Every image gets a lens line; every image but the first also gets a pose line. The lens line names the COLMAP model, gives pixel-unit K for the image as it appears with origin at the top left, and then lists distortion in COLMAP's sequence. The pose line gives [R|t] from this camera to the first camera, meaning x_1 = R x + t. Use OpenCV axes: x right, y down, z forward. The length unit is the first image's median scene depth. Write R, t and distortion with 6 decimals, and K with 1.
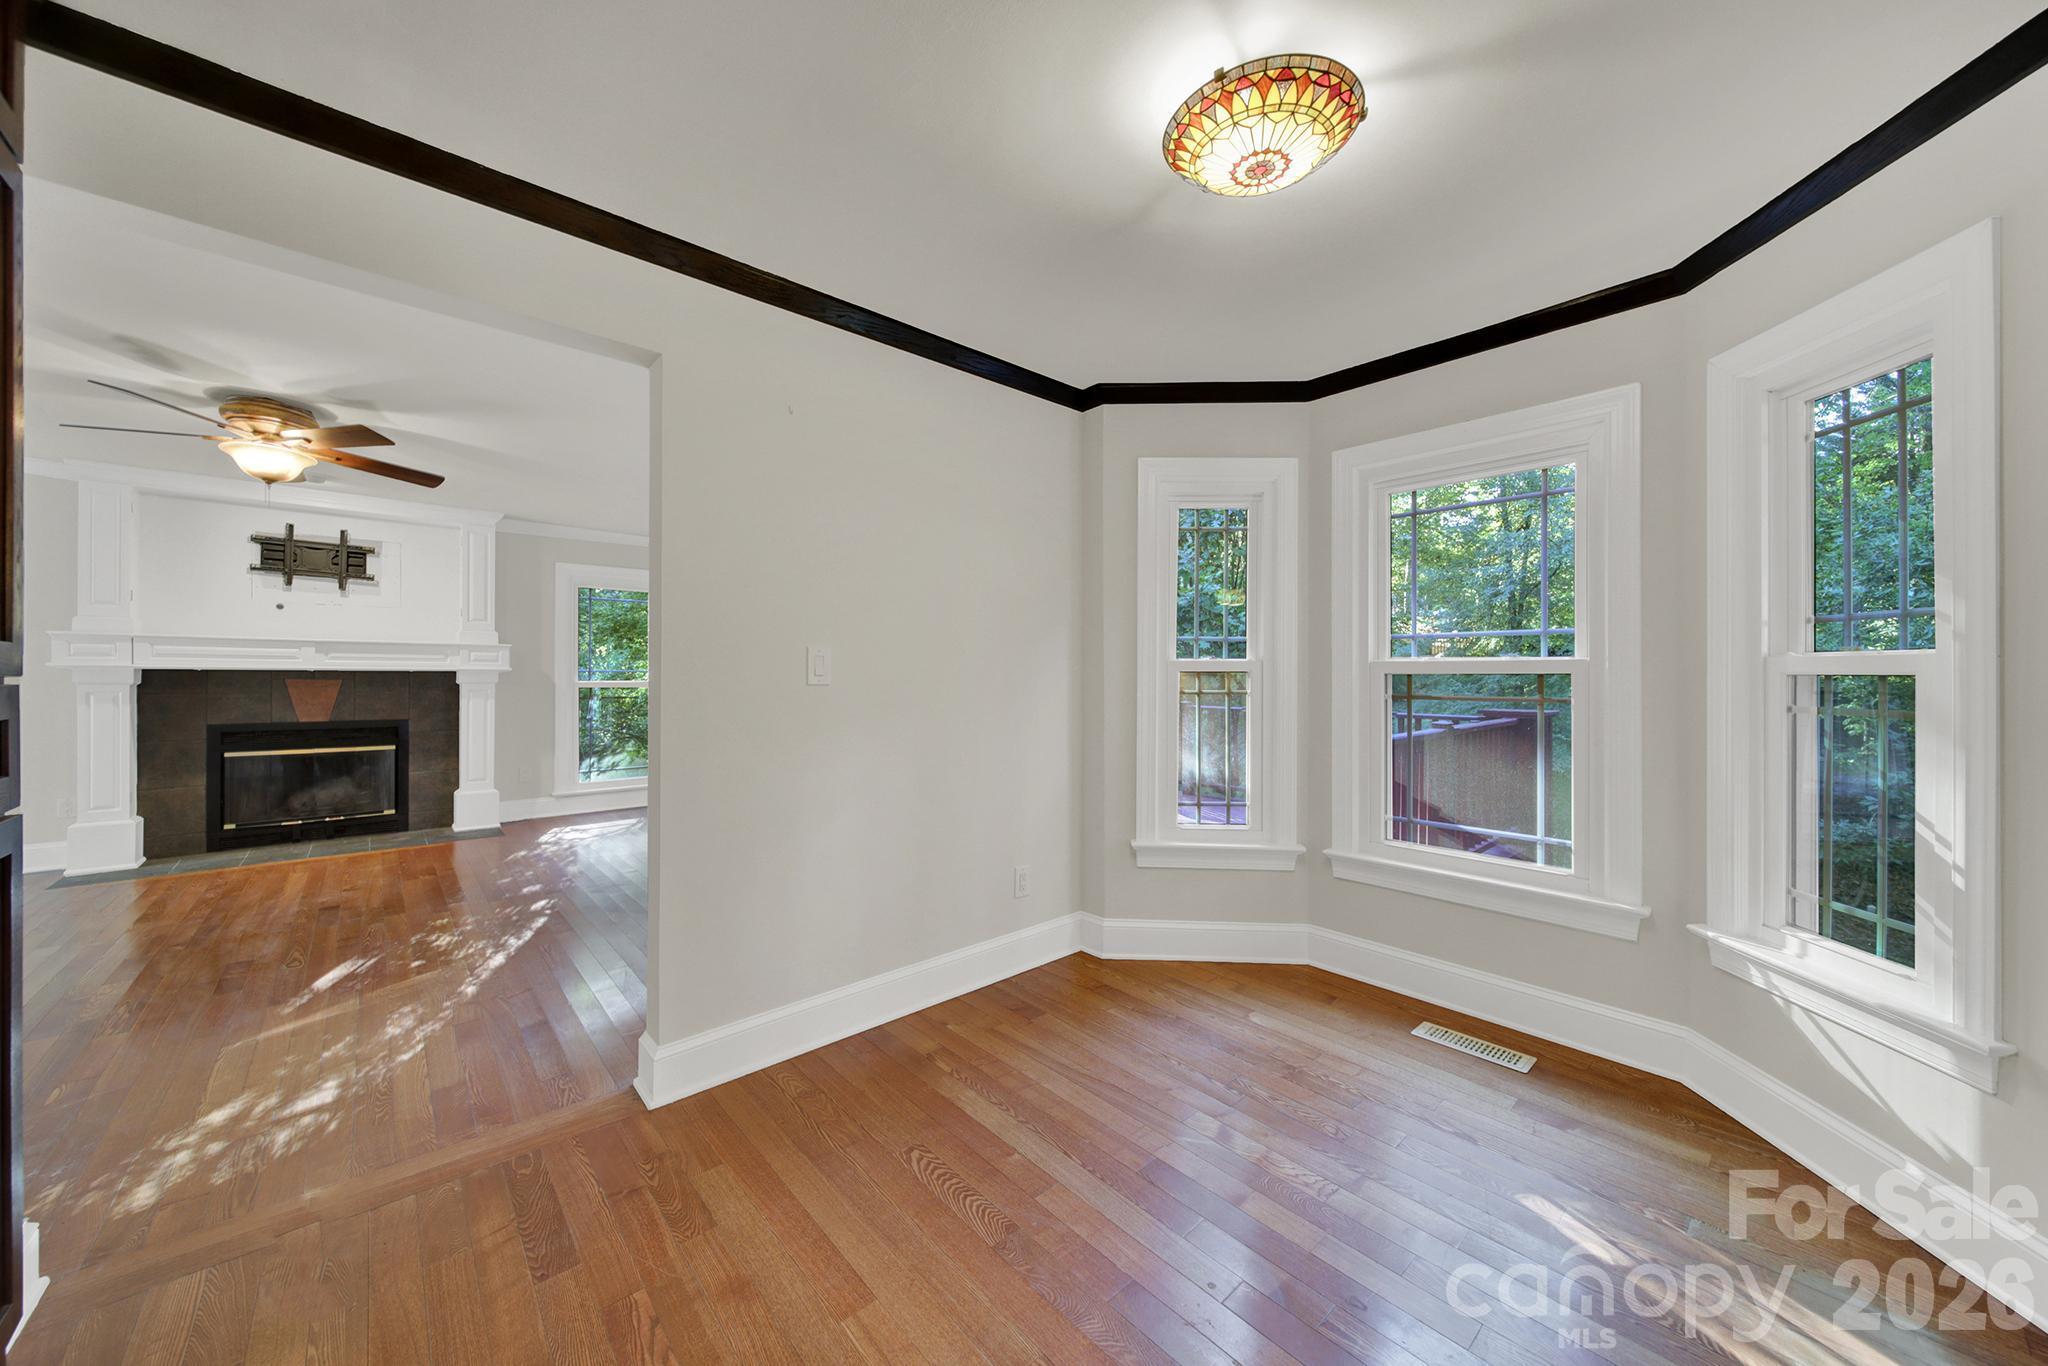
lens RADIAL K [[730.5, 0, 1015.6], [0, 730.5, 674.5], [0, 0, 1]] dist [-0.002148, -0.000238]
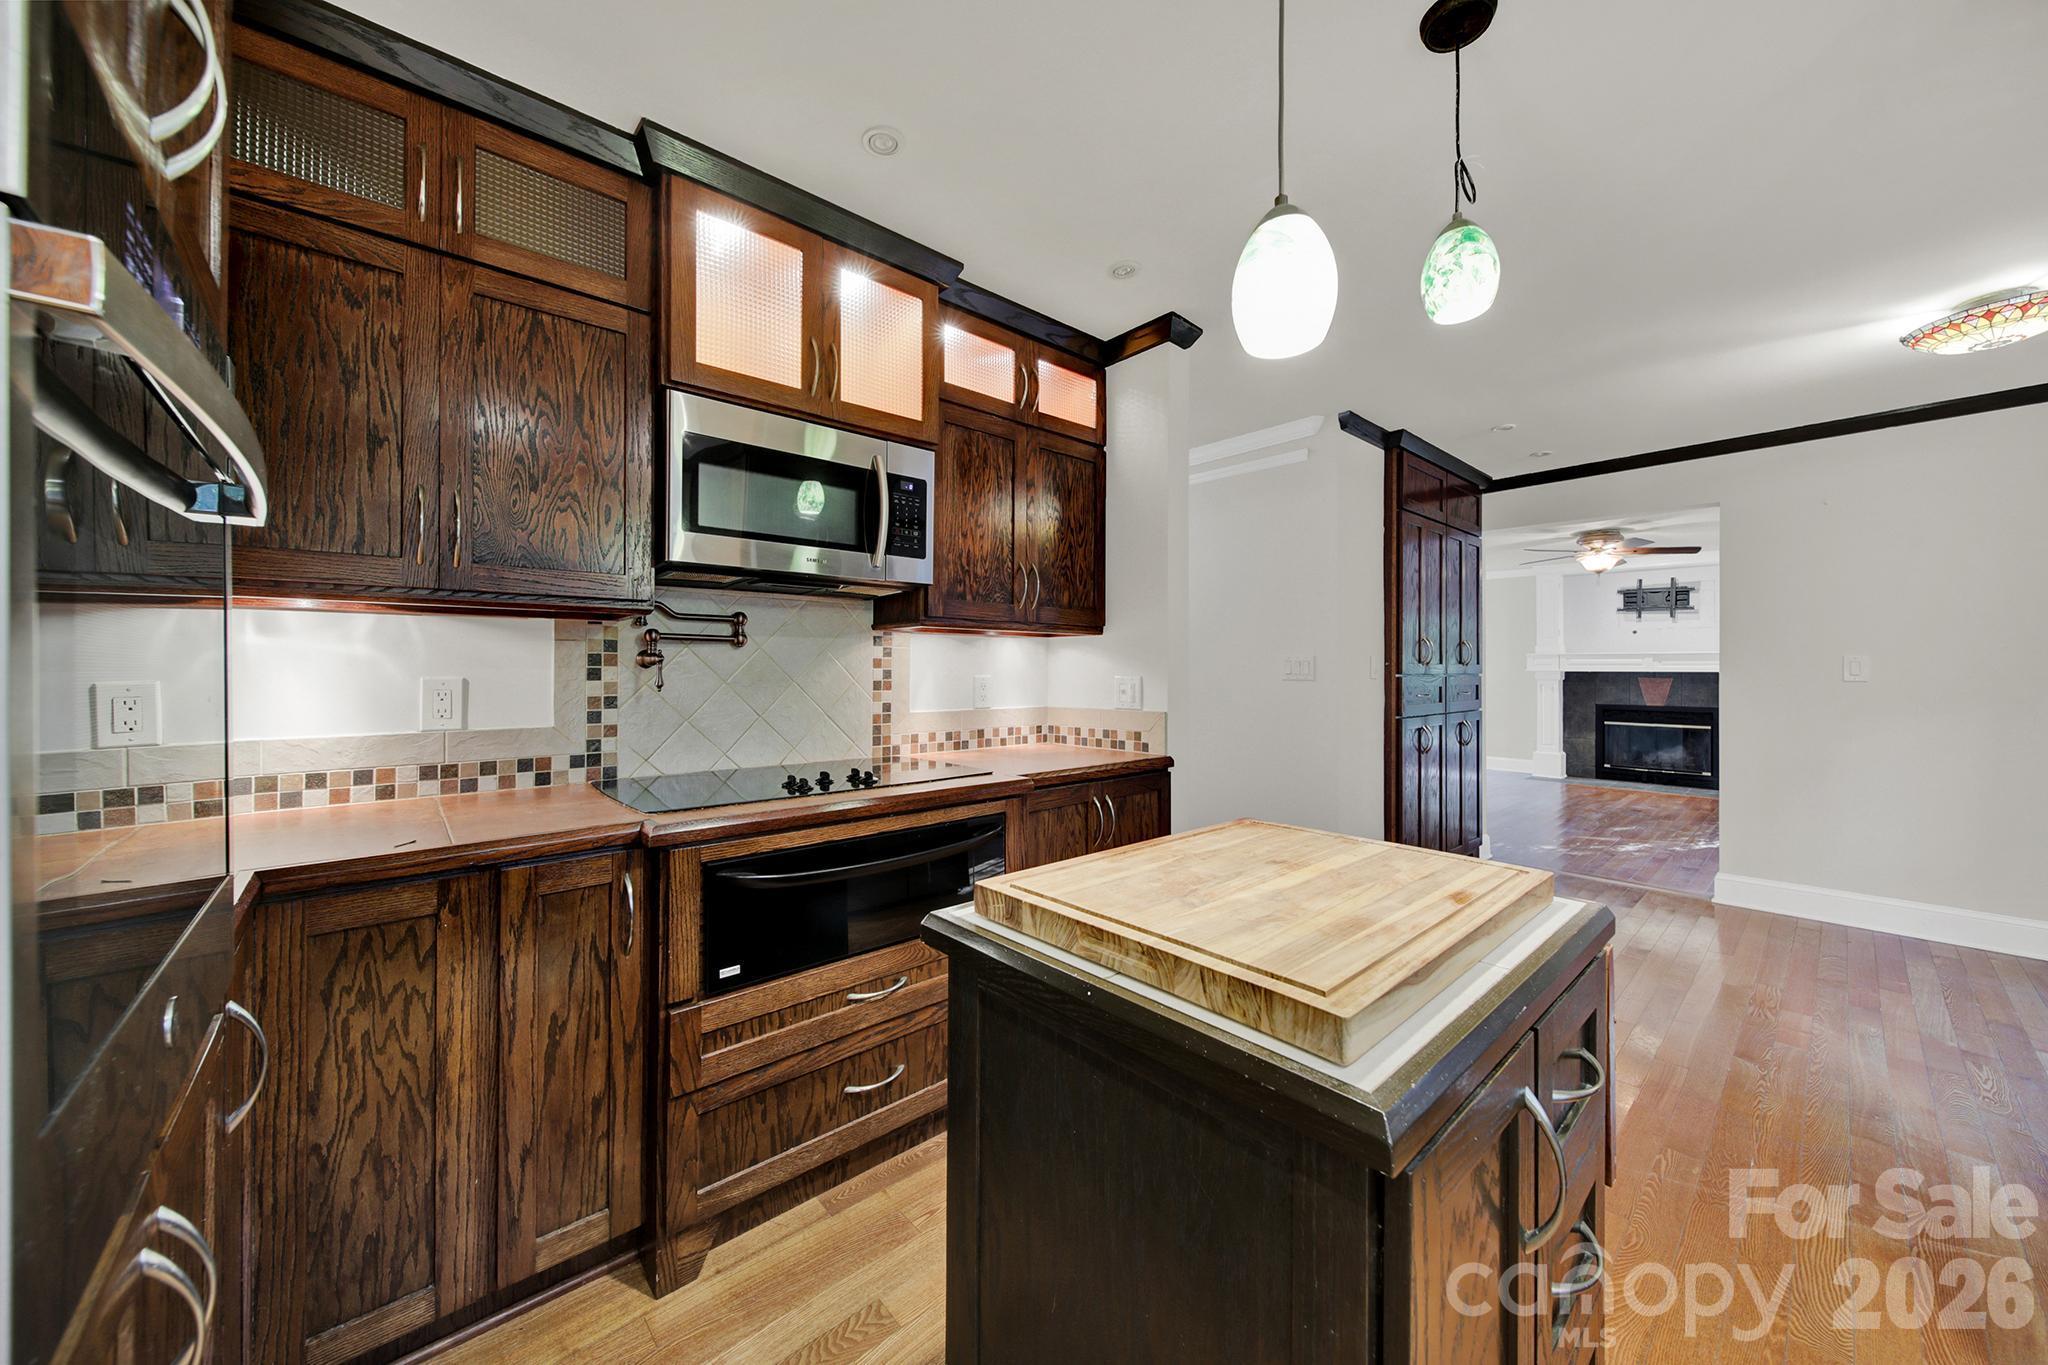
lens RADIAL K [[730.5, 0, 1015.6], [0, 730.5, 674.0], [0, 0, 1]] dist [-0.002148, -0.000238]
pose [[-0.009945, -0.000522, -0.999950, 0.578720], [-0.000848, 1.000000, -0.000514, 0.000166], [0.999950, 0.000843, -0.009945, -0.325596]]
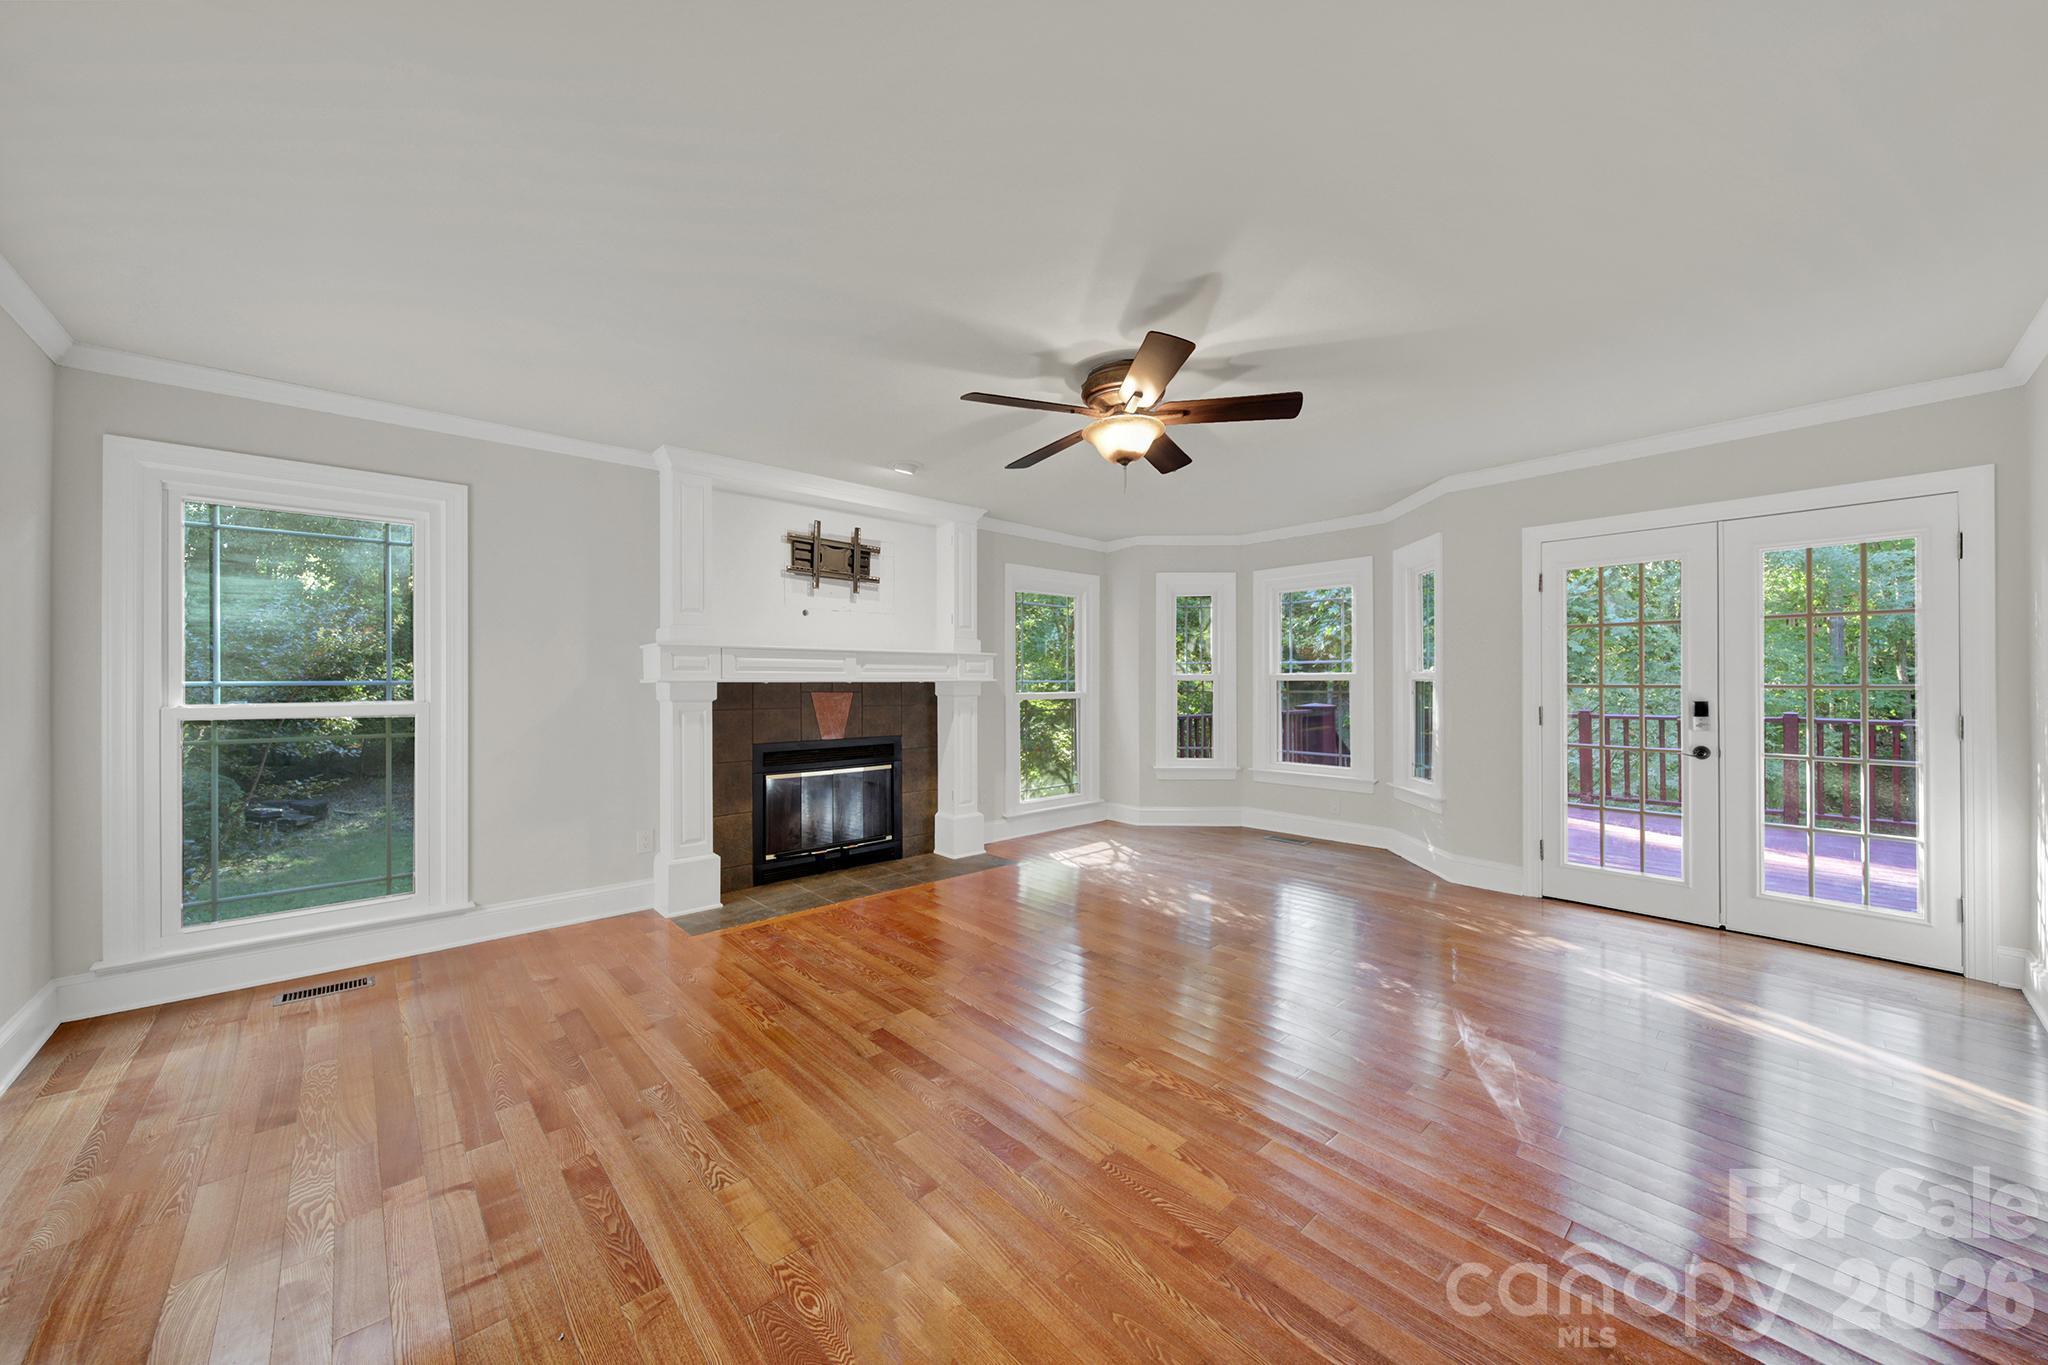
lens RADIAL K [[730.5, 0, 1015.6], [0, 730.5, 674.0], [0, 0, 1]] dist [-0.002148, -0.000238]
pose [[0.999765, -0.014350, 0.016253, -0.746674], [0.014523, 0.999838, -0.010619, -0.003798], [-0.016098, 0.010853, 0.999812, 0.090853]]
